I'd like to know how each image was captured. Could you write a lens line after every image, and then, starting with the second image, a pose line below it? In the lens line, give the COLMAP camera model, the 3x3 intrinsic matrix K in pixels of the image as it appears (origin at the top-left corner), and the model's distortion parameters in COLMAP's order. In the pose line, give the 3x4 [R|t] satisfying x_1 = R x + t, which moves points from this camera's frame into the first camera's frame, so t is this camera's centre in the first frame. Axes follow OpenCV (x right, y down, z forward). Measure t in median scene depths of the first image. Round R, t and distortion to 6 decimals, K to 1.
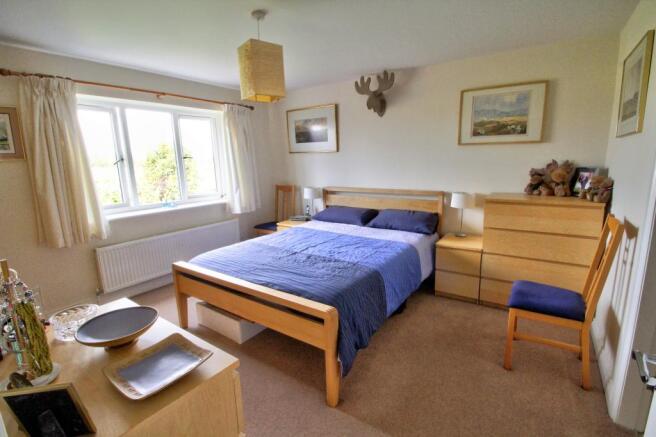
lens RADIAL K [[304.5, 0, 330.3], [0, 304.5, 214.5], [0, 0, 1]] dist [-0.000889, -0.000893]
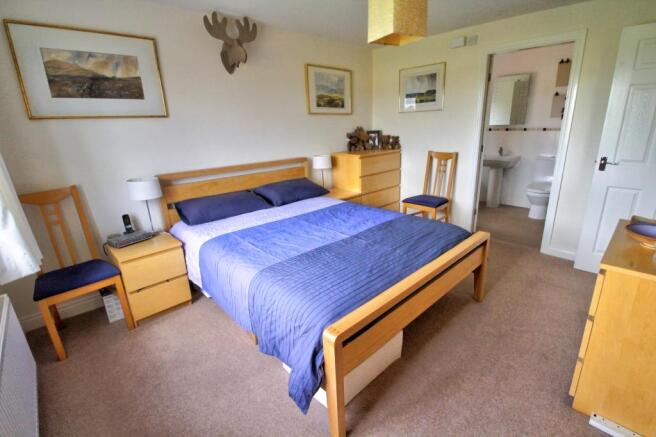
lens RADIAL K [[304.5, 0, 330.2], [0, 304.5, 219.6], [0, 0, 1]] dist [-0.000889, -0.000893]
pose [[0.215012, -0.272209, 0.937908, -0.763686], [0.212054, 0.950470, 0.227243, -0.100659], [-0.953312, 0.150028, 0.262086, 0.718377]]
